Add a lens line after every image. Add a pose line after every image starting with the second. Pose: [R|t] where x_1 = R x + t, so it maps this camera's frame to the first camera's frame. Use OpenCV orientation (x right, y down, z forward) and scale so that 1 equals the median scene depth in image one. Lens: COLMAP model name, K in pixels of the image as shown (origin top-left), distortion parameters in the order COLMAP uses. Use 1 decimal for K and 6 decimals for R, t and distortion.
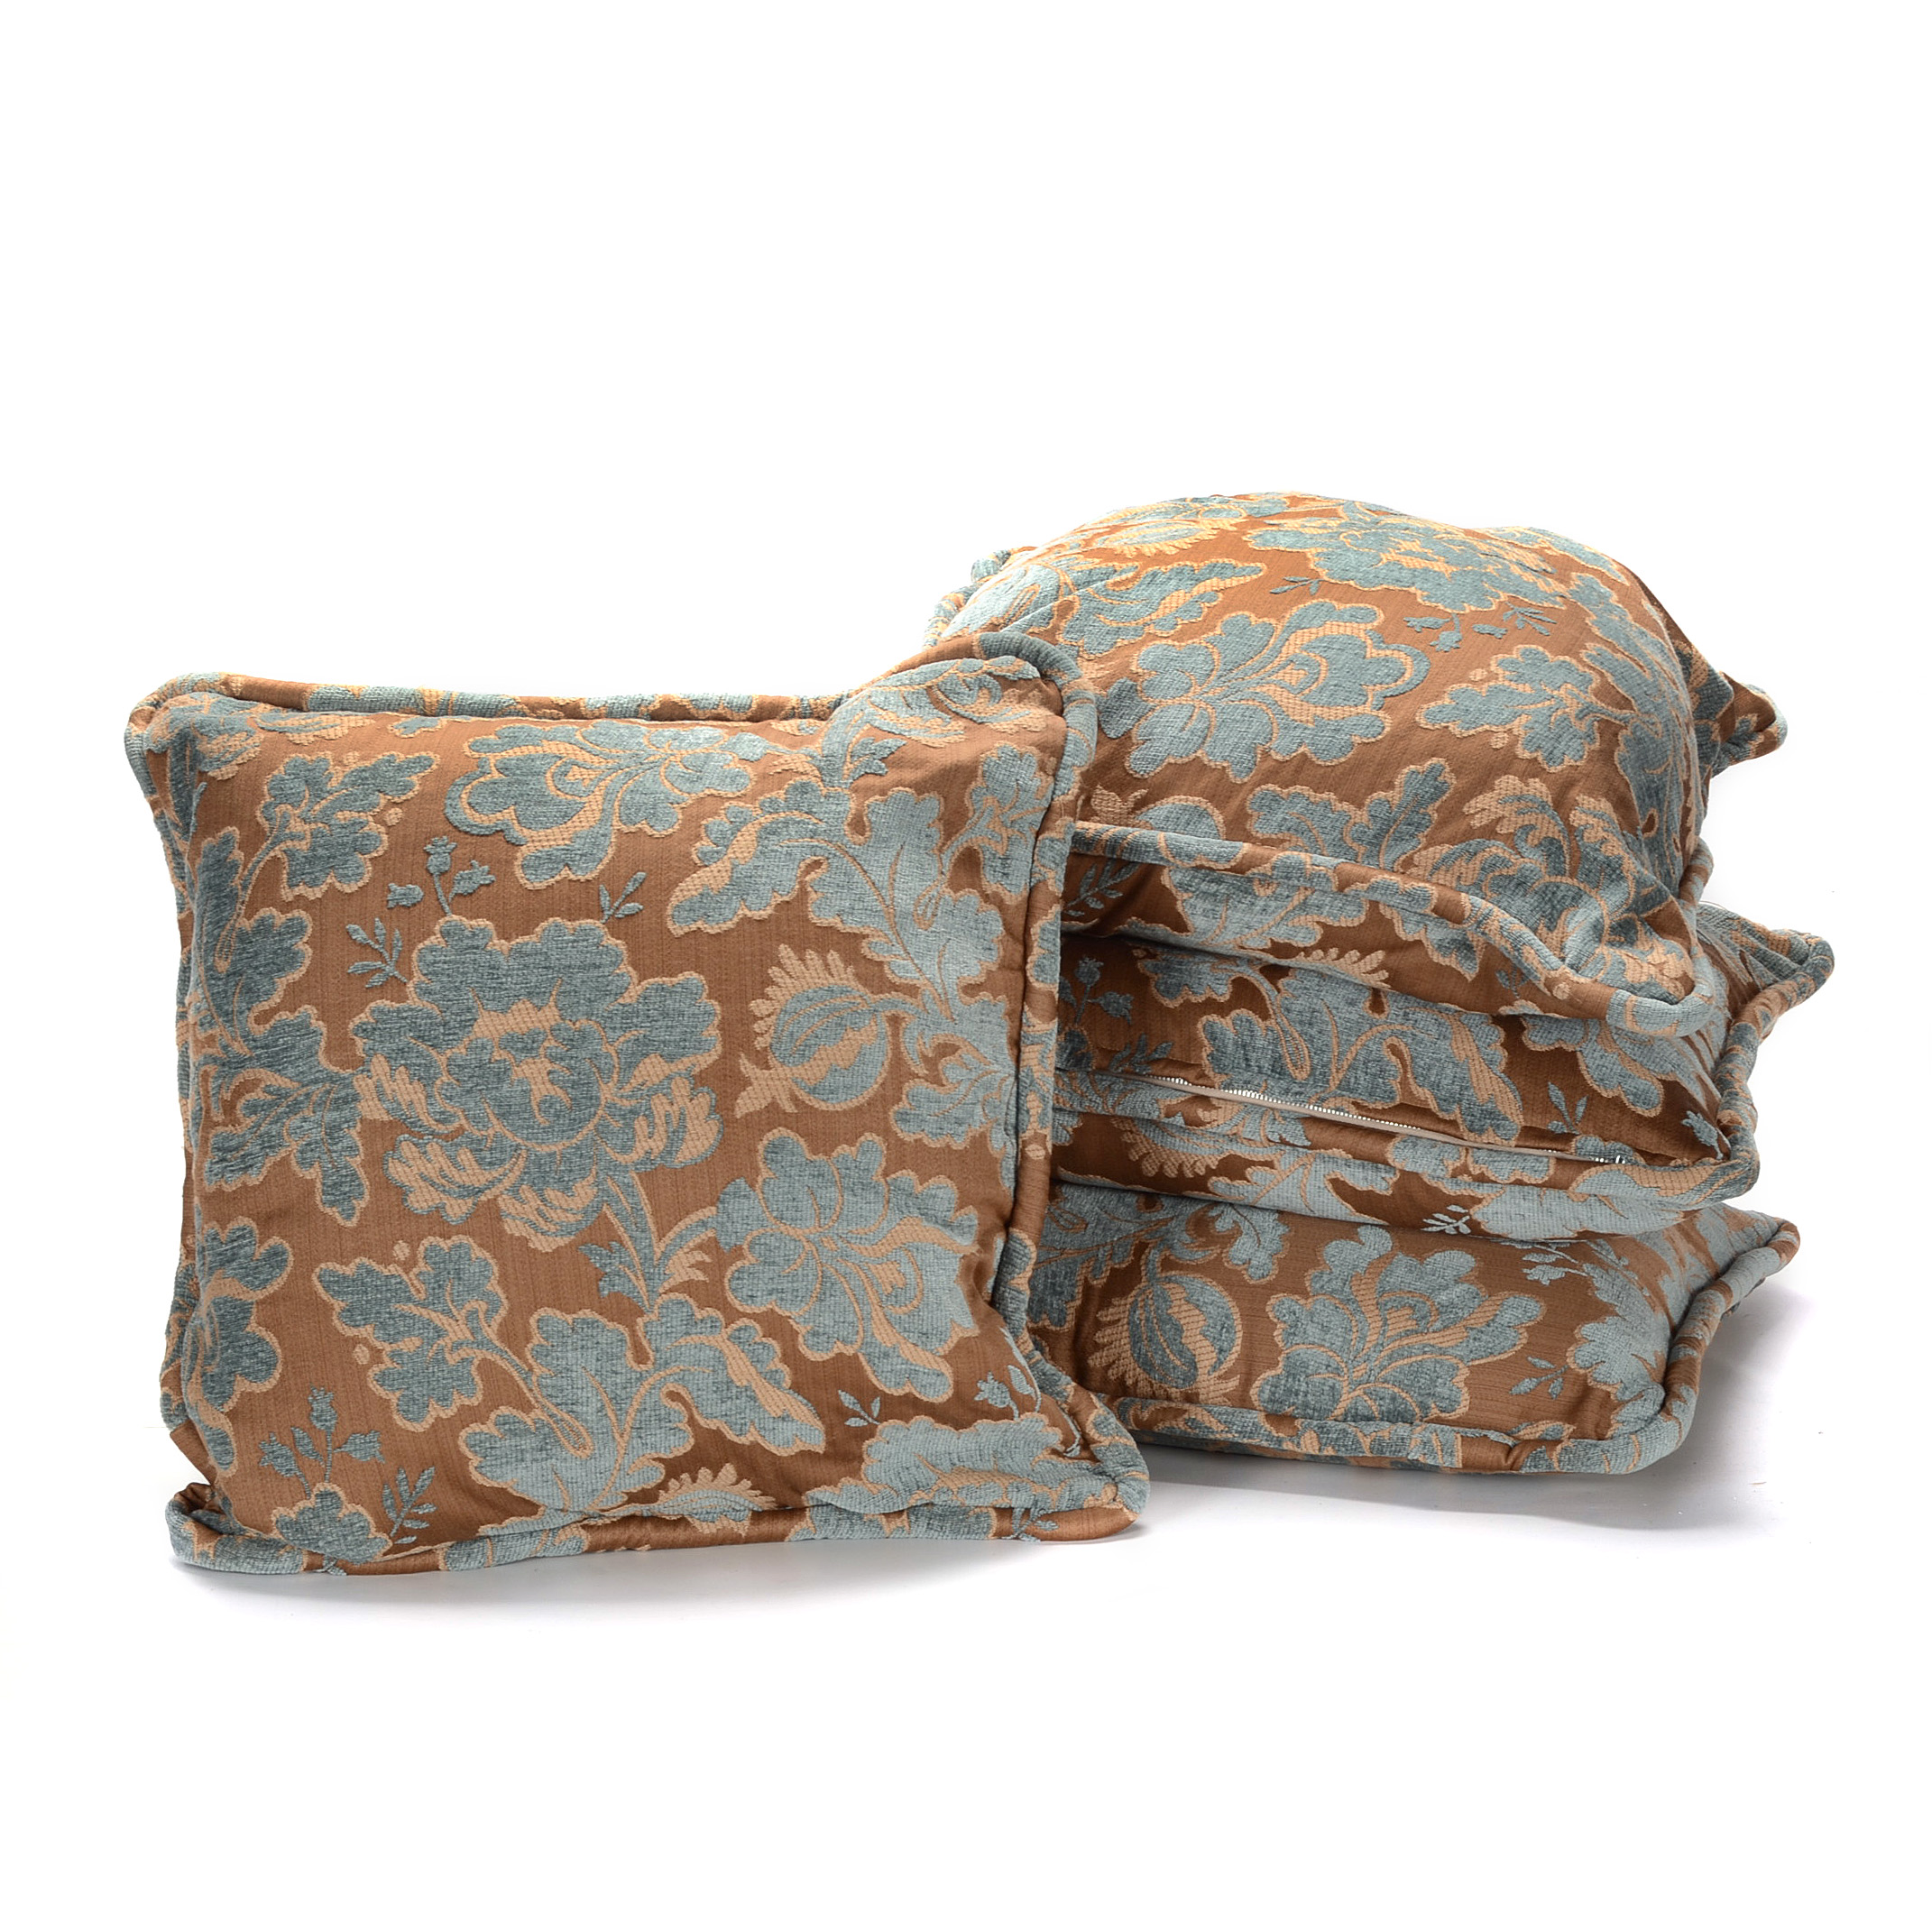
lens RADIAL K [[4395.5, 0, 872.3], [0, 4395.5, 938.9], [0, 0, 1]] dist [-0.090305, 0.000000]
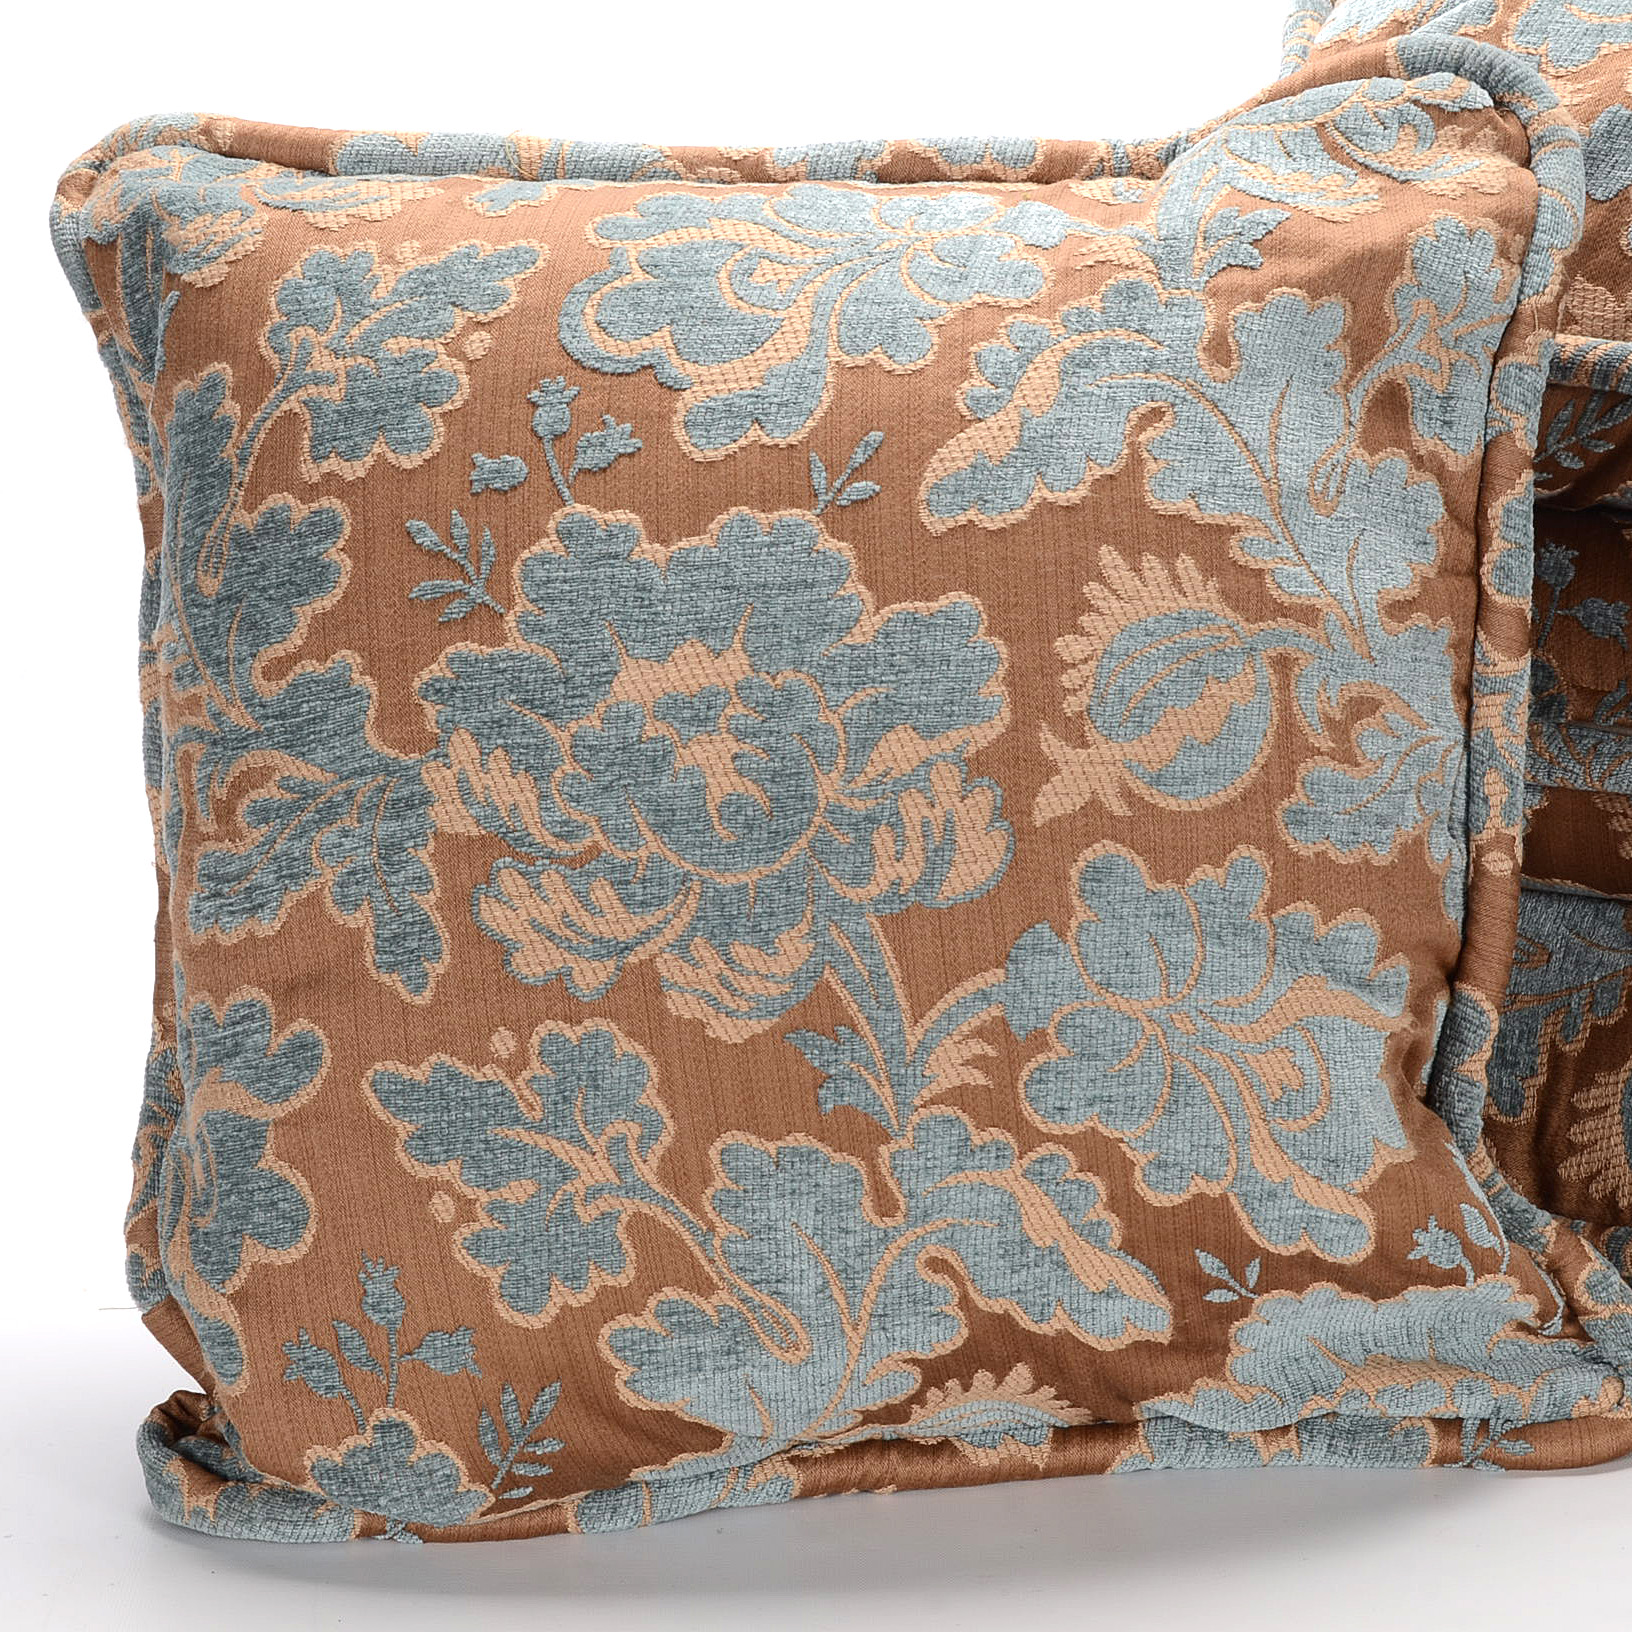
lens RADIAL K [[5214.4, 0, 815.0], [0, 5214.4, 815.7], [0, 0, 1]] dist [-0.085870, 0.000000]
pose [[0.999399, -0.008597, -0.033589, -0.035795], [0.011343, 0.996532, 0.082435, -0.021238], [0.032764, -0.082766, 0.996030, 0.250674]]
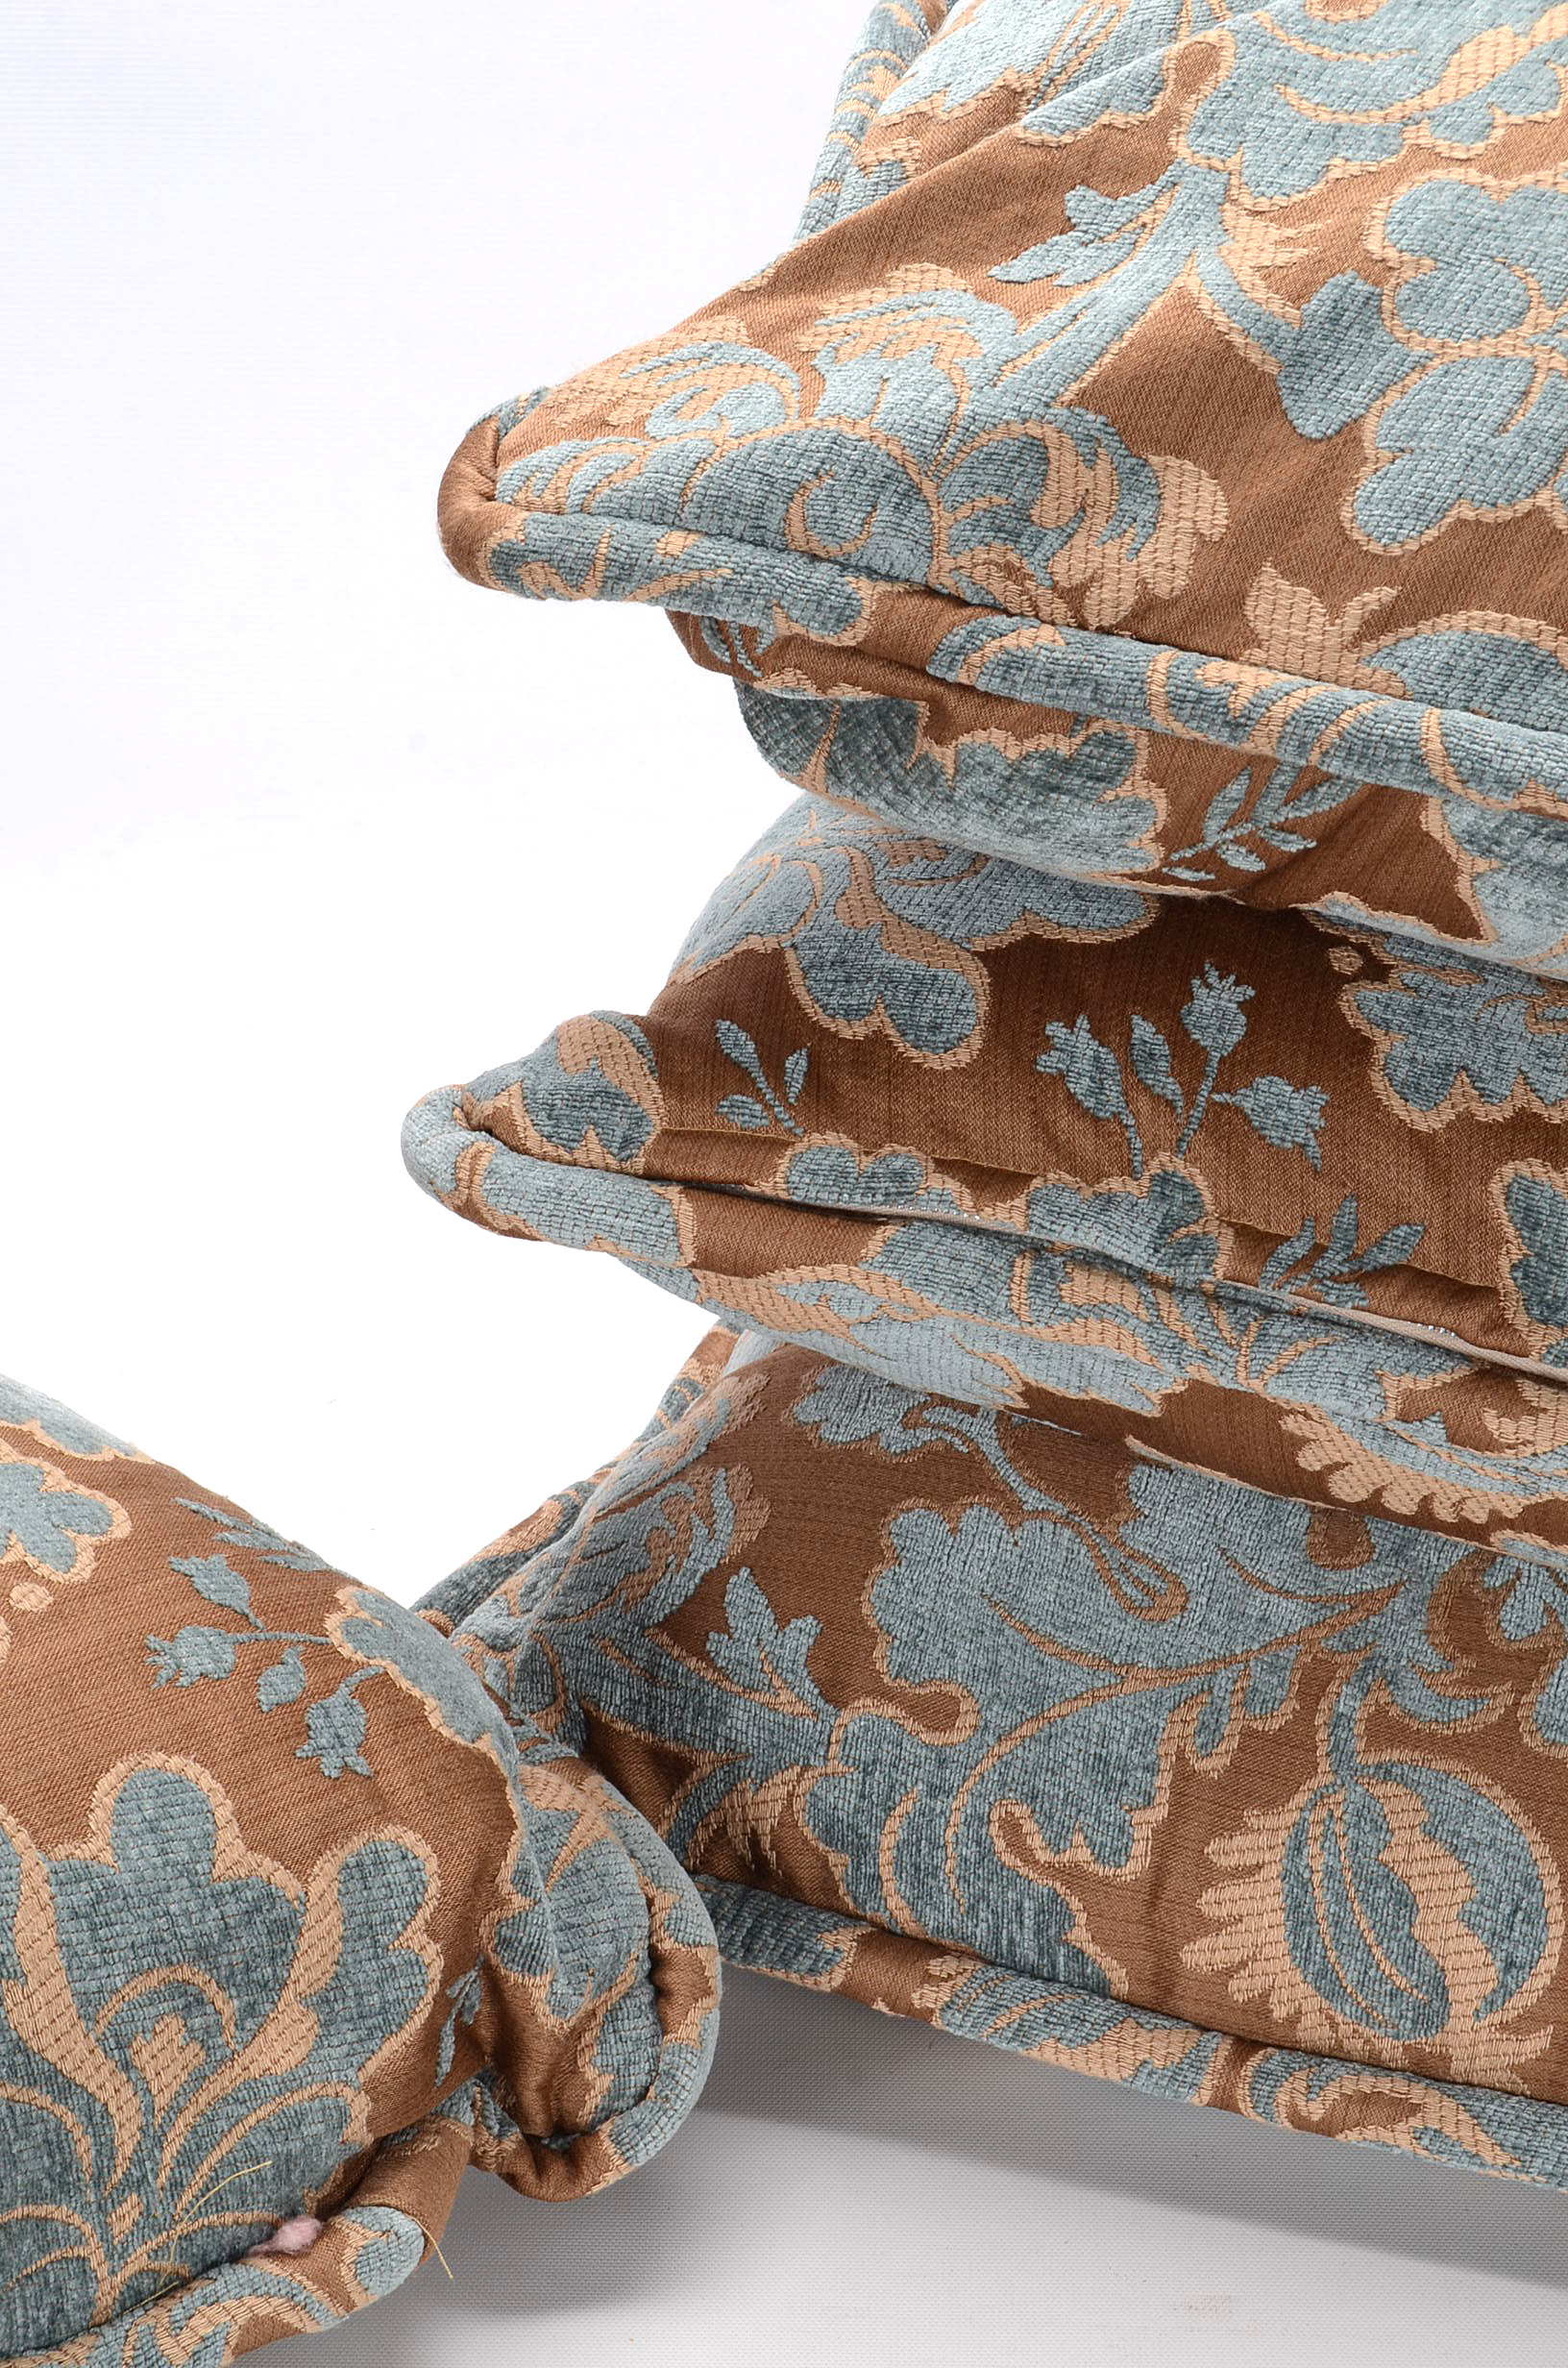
lens RADIAL K [[4847.8, 0, 861.0], [0, 4847.8, 1200.9], [0, 0, 1]] dist [0.159703, 0.000000]
pose [[0.999677, 0.025404, 0.001201, 0.017743], [-0.025061, 0.975931, 0.216637, -0.074939], [0.004331, -0.216597, 0.976252, 0.599179]]
